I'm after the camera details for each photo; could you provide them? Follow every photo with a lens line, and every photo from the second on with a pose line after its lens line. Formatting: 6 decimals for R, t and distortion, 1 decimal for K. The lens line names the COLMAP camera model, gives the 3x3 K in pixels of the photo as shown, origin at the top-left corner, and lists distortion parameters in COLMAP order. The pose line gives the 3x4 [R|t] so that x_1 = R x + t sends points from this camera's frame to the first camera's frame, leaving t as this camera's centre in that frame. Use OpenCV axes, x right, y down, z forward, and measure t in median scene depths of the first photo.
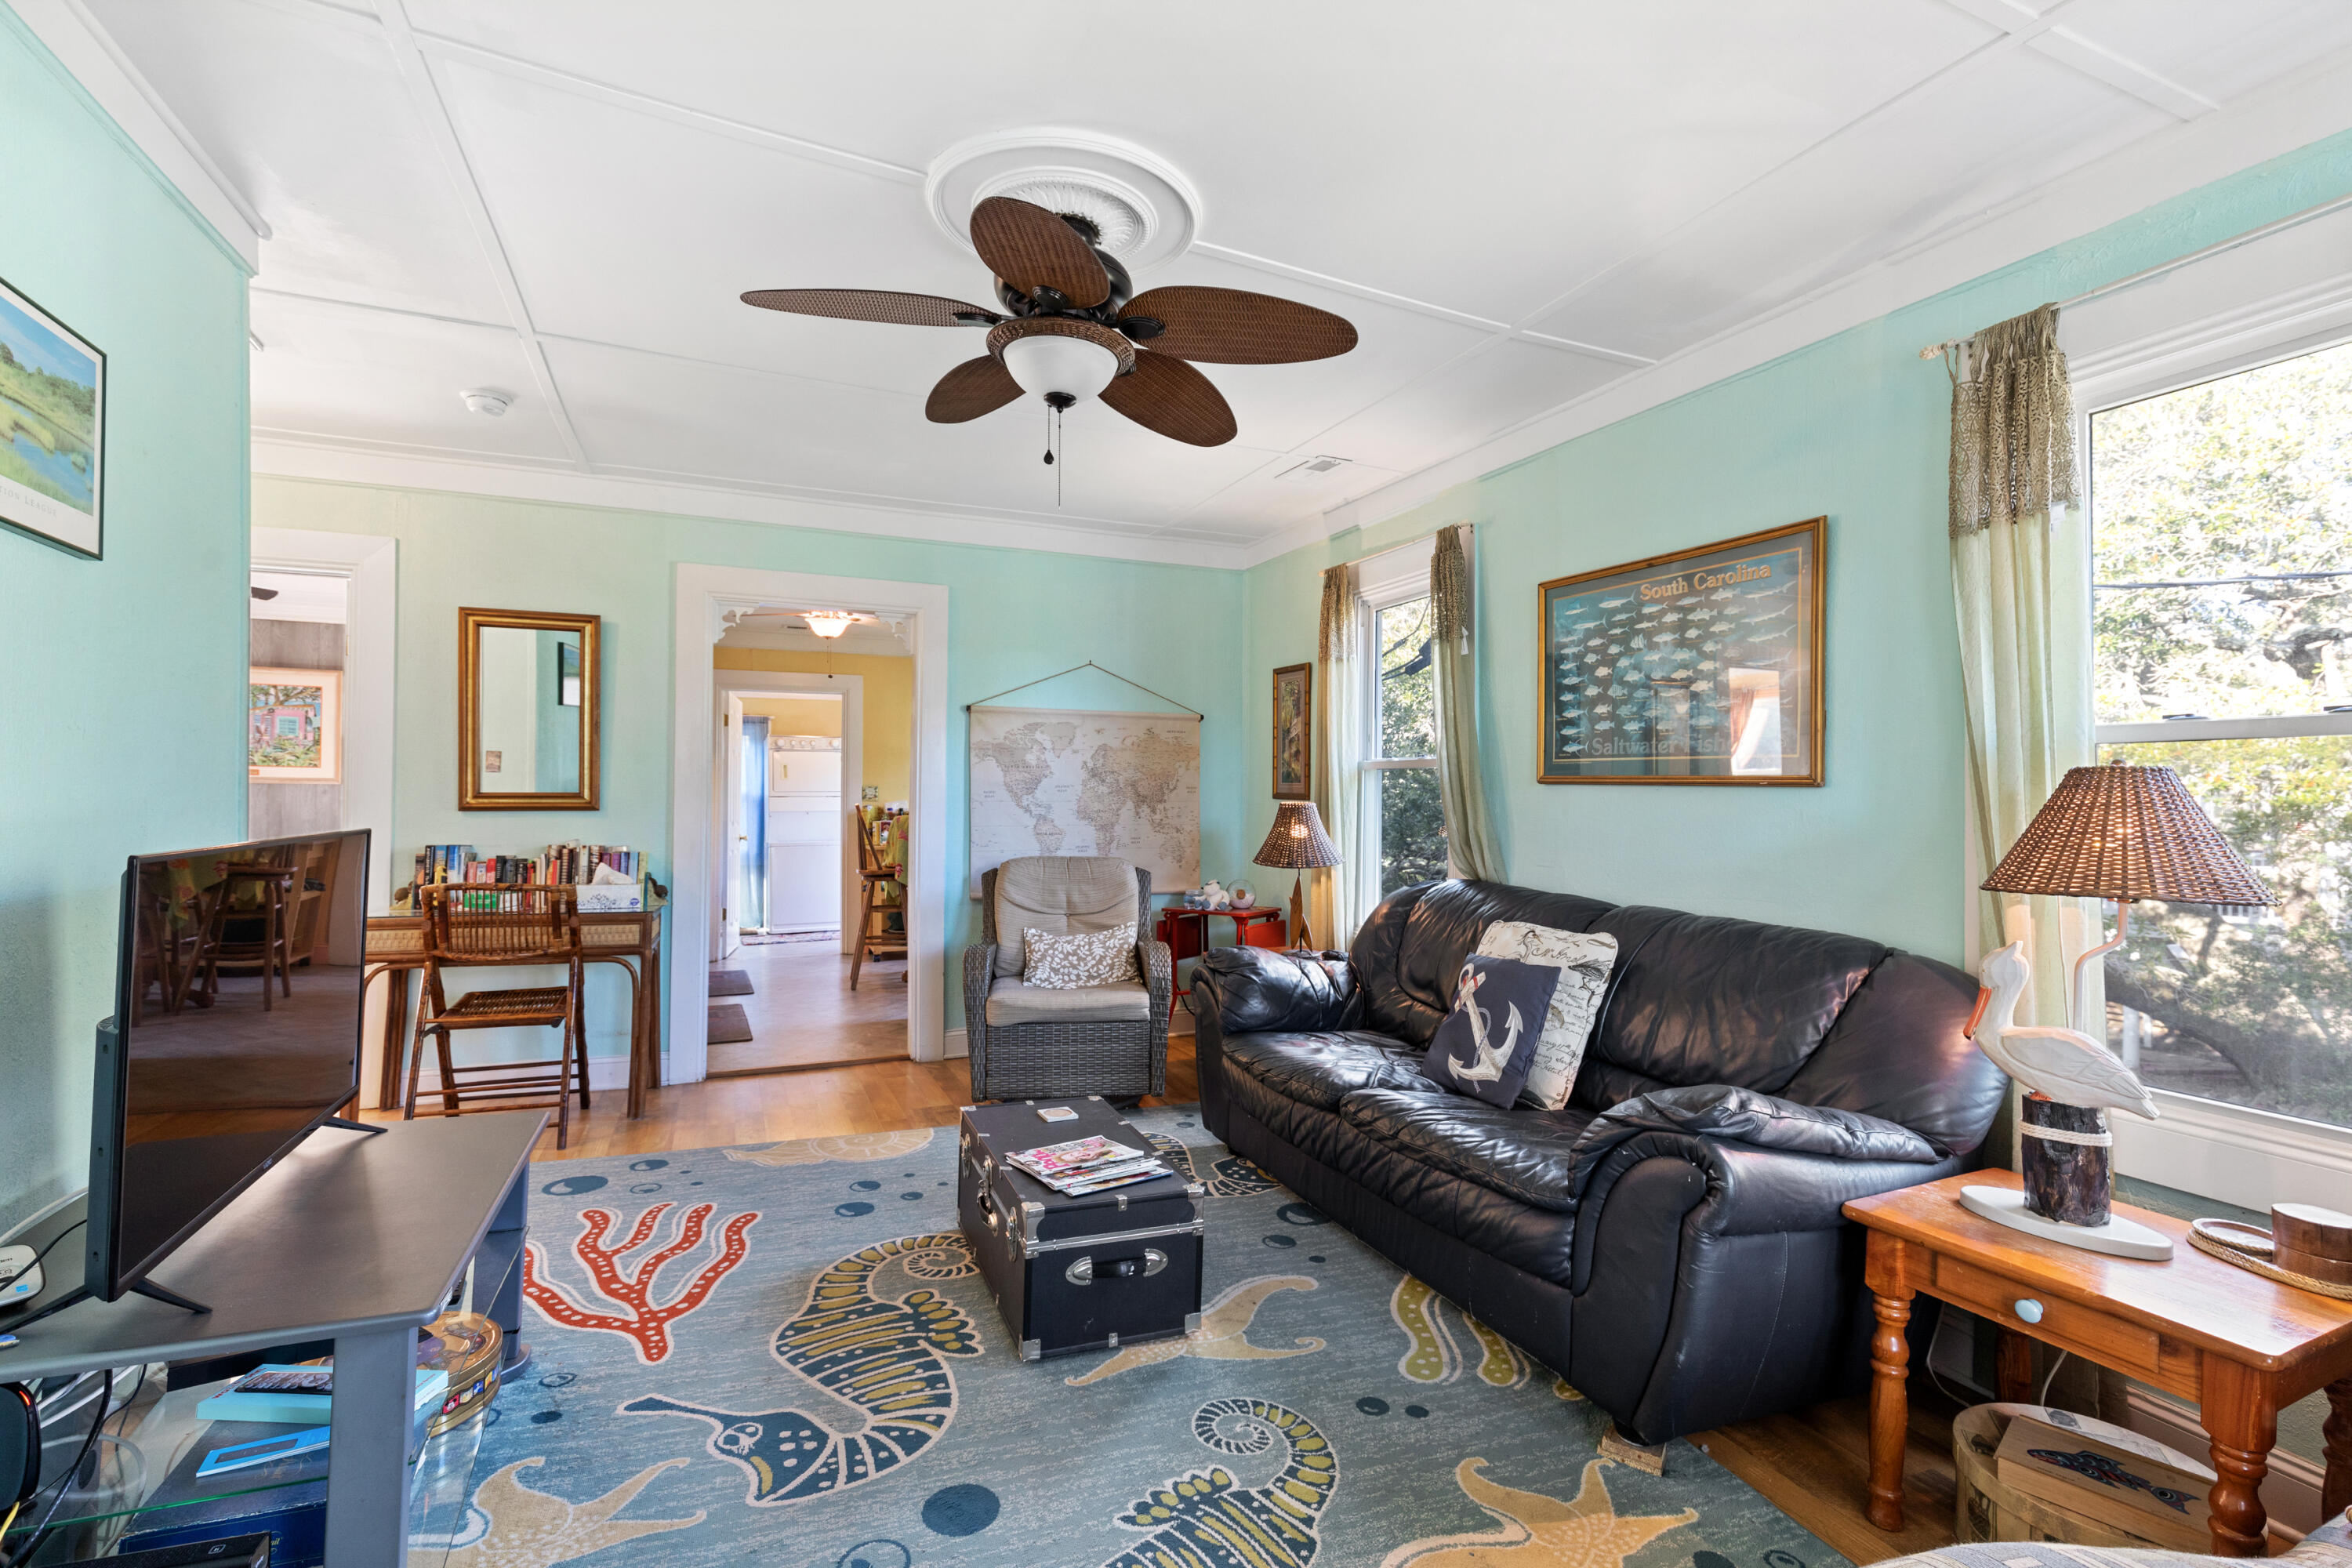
lens RADIAL K [[1058.5, 0, 1181.3], [0, 1058.5, 792.6], [0, 0, 1]] dist [-0.000829, -0.000830]
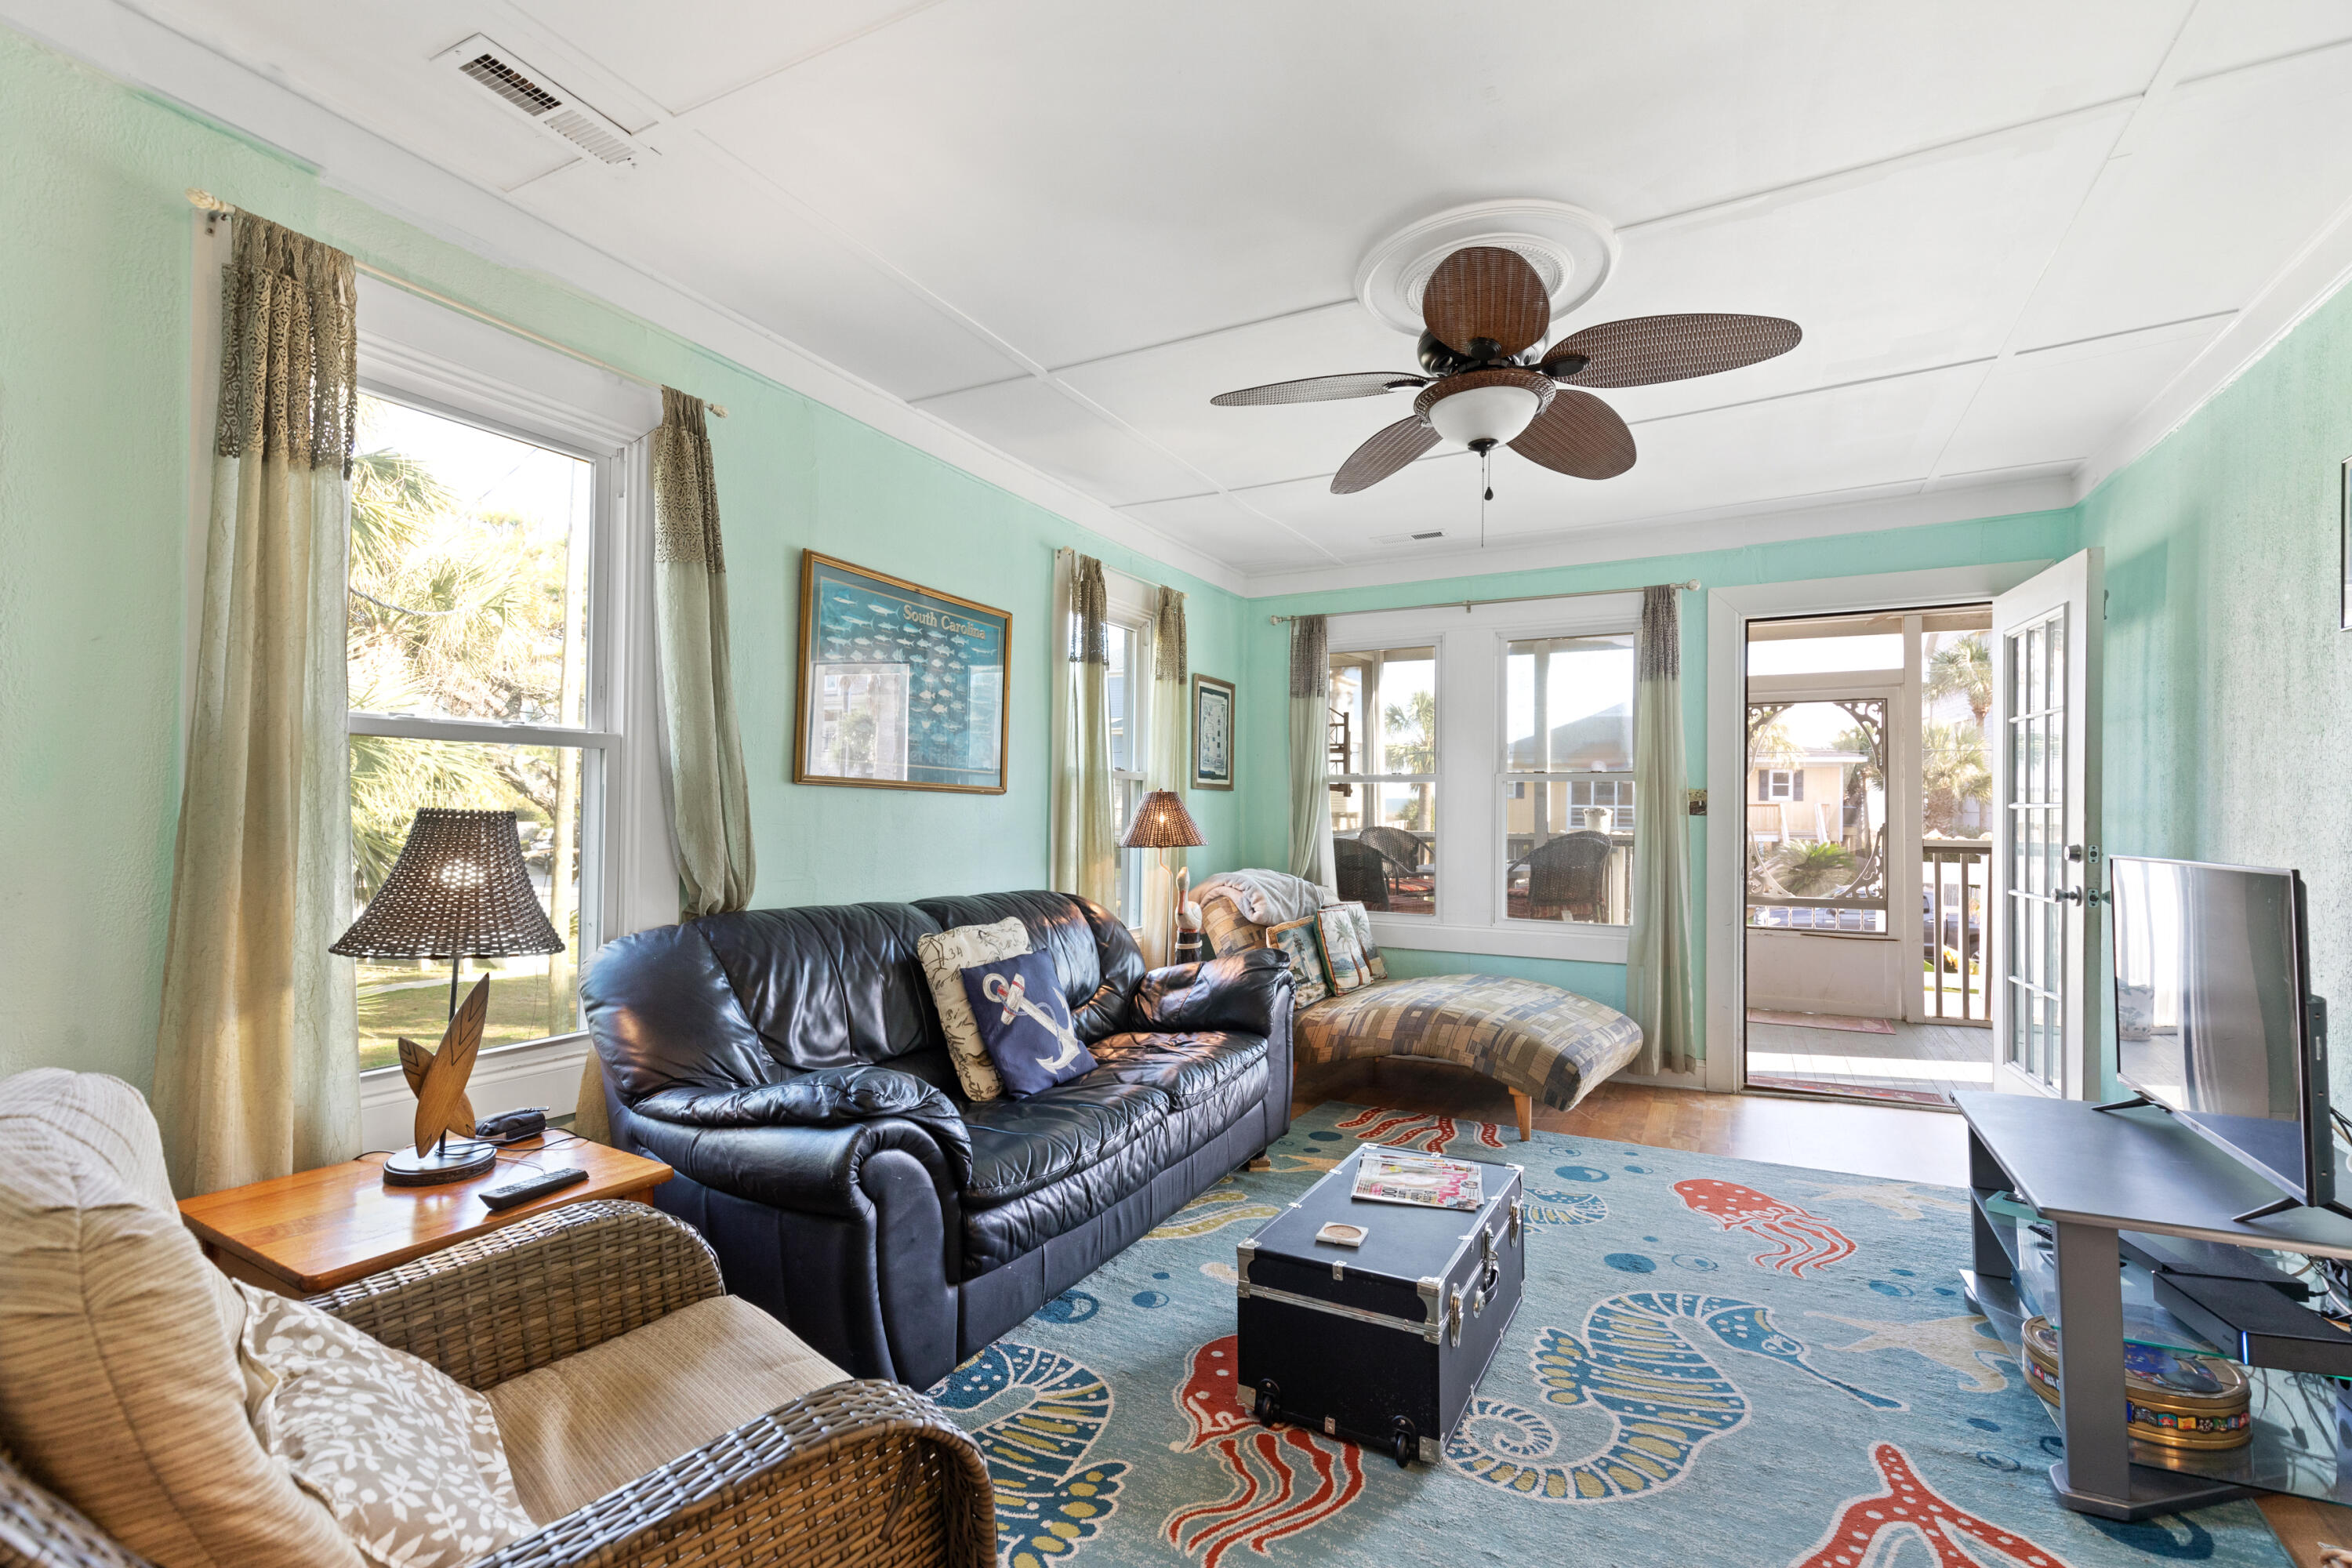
lens RADIAL K [[1058.5, 0, 1181.3], [0, 1058.5, 792.6], [0, 0, 1]] dist [-0.000829, -0.000830]
pose [[-0.631384, -0.003297, 0.775463, -0.739267], [-0.018458, 0.999772, -0.010777, 0.003018], [-0.775250, -0.021118, -0.631301, 1.856163]]
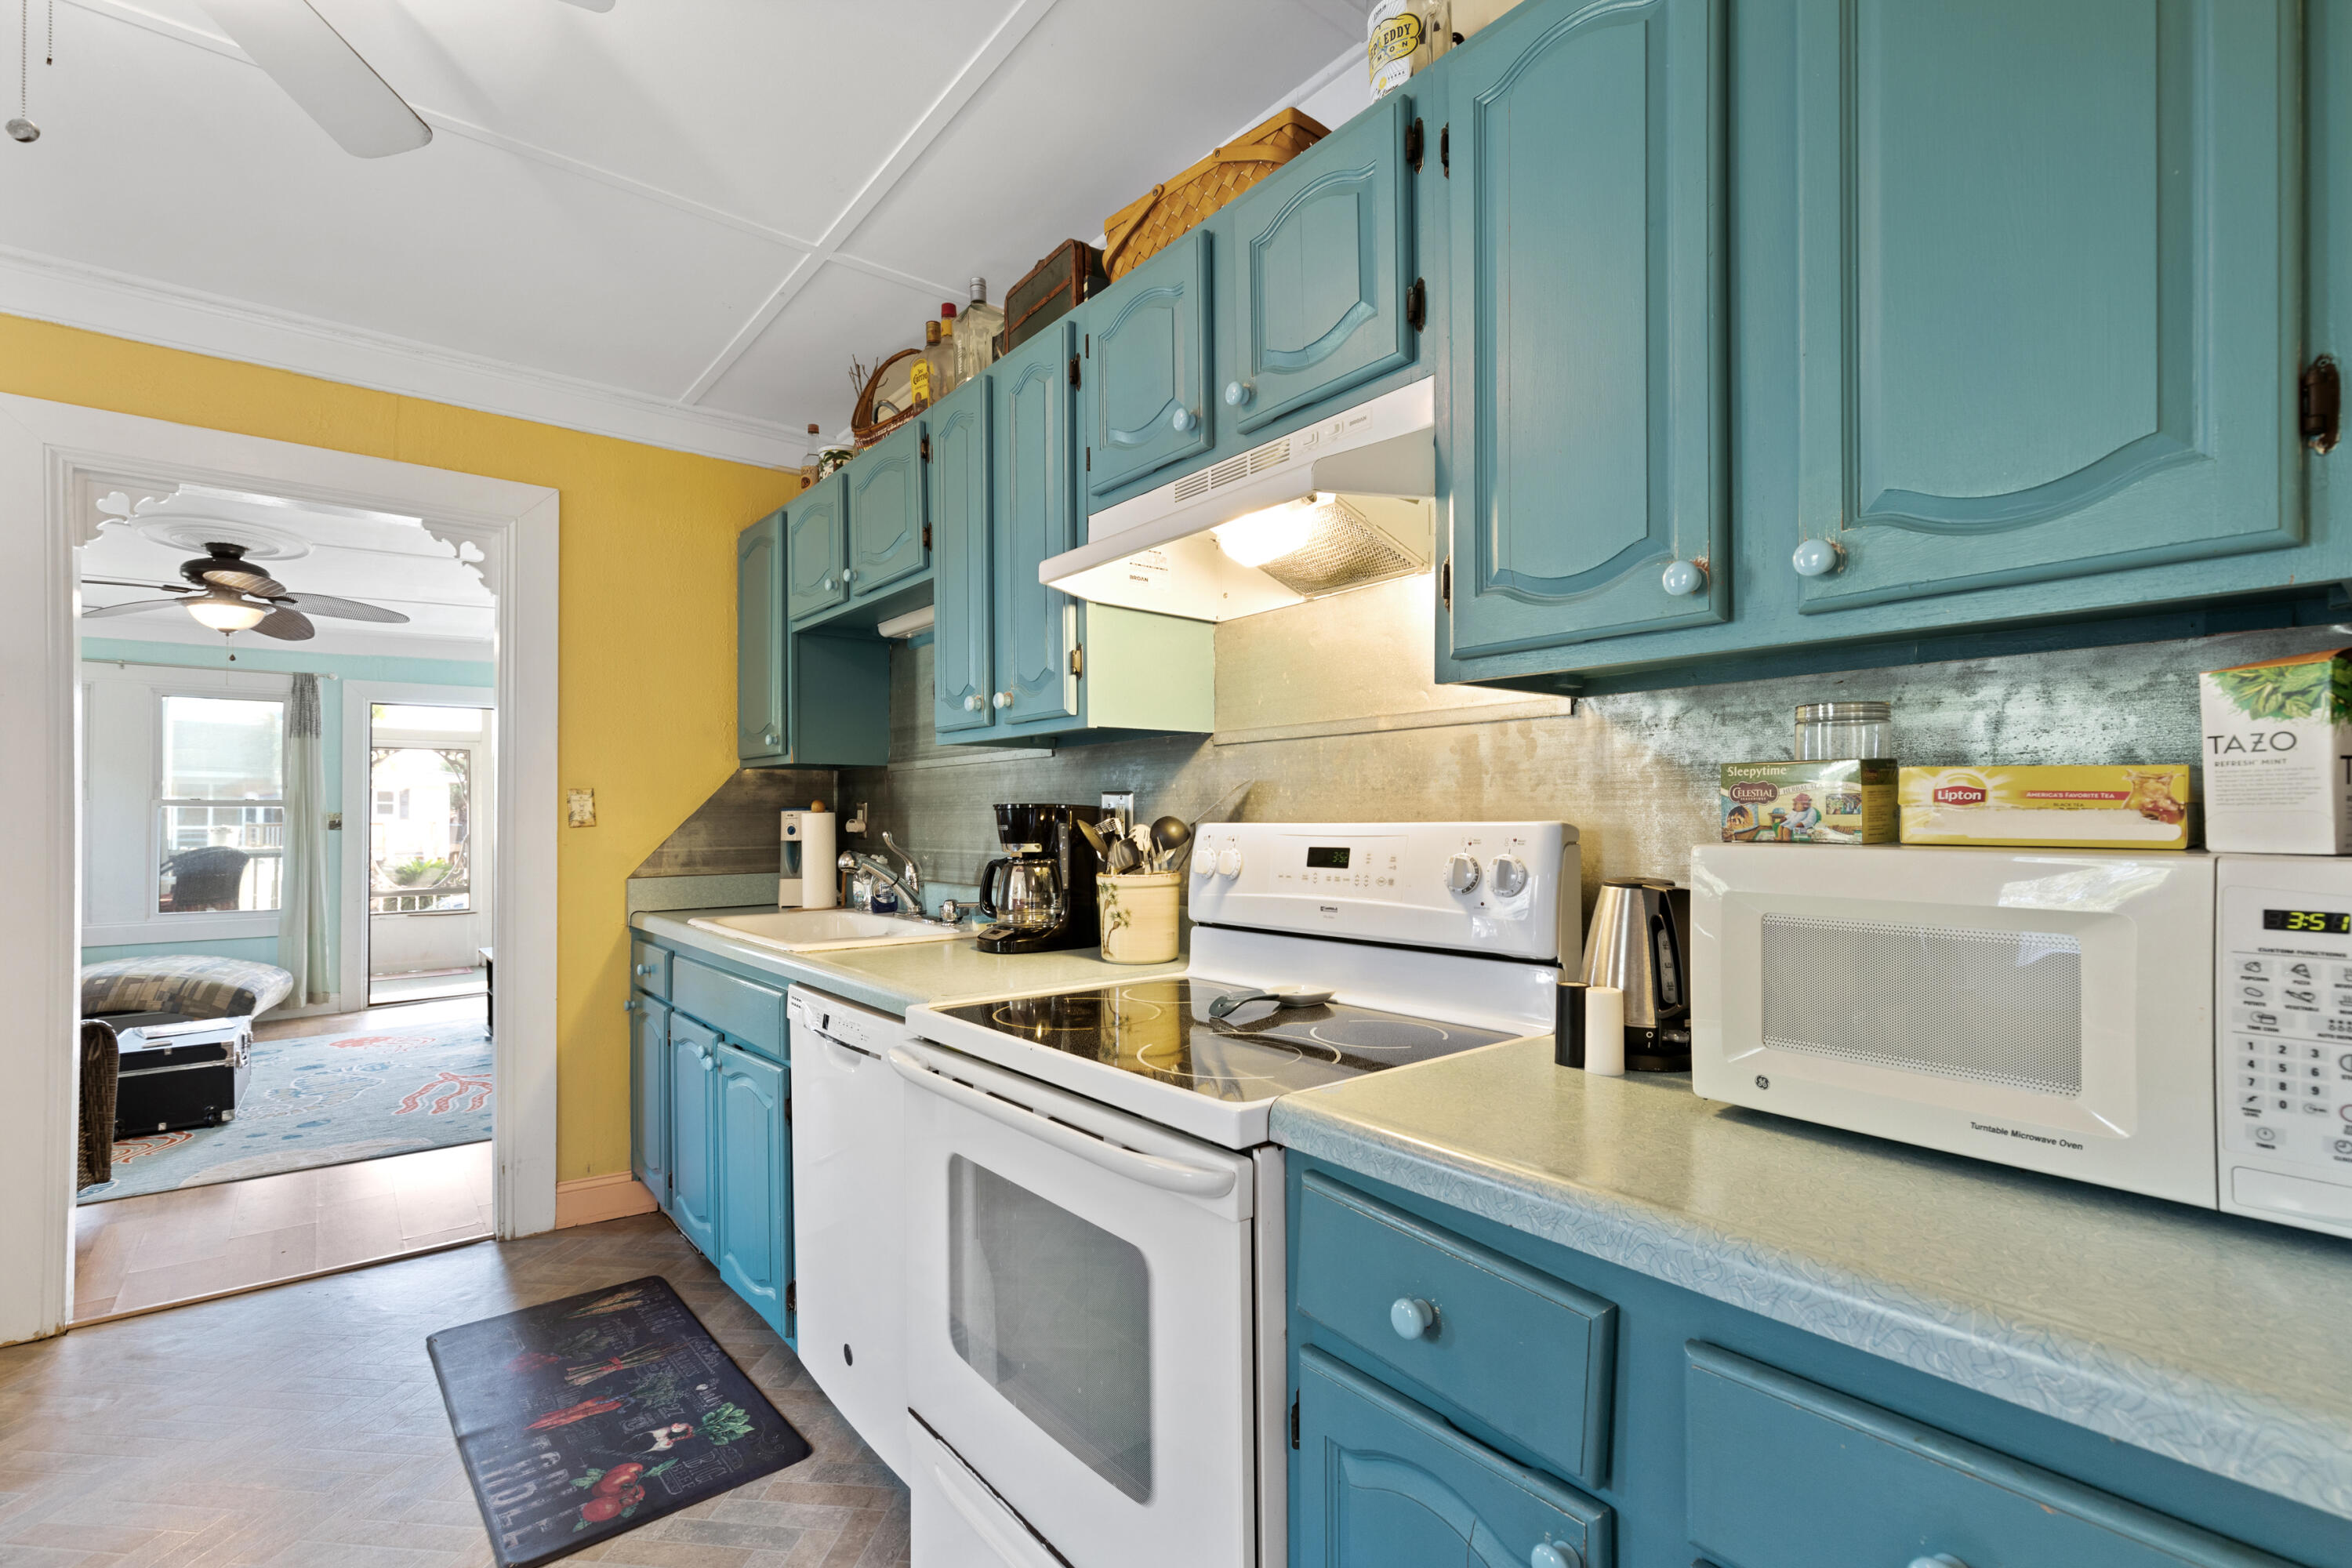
lens RADIAL K [[1052.8, 0, 1165.2], [0, 1052.8, 810.5], [0, 0, 1]] dist [-0.000320, -0.000428]
pose [[-0.964582, -0.008270, -0.263655, -1.253334], [-0.002013, 0.999710, -0.023993, 0.015994], [0.263777, -0.022613, -0.964319, 3.240989]]
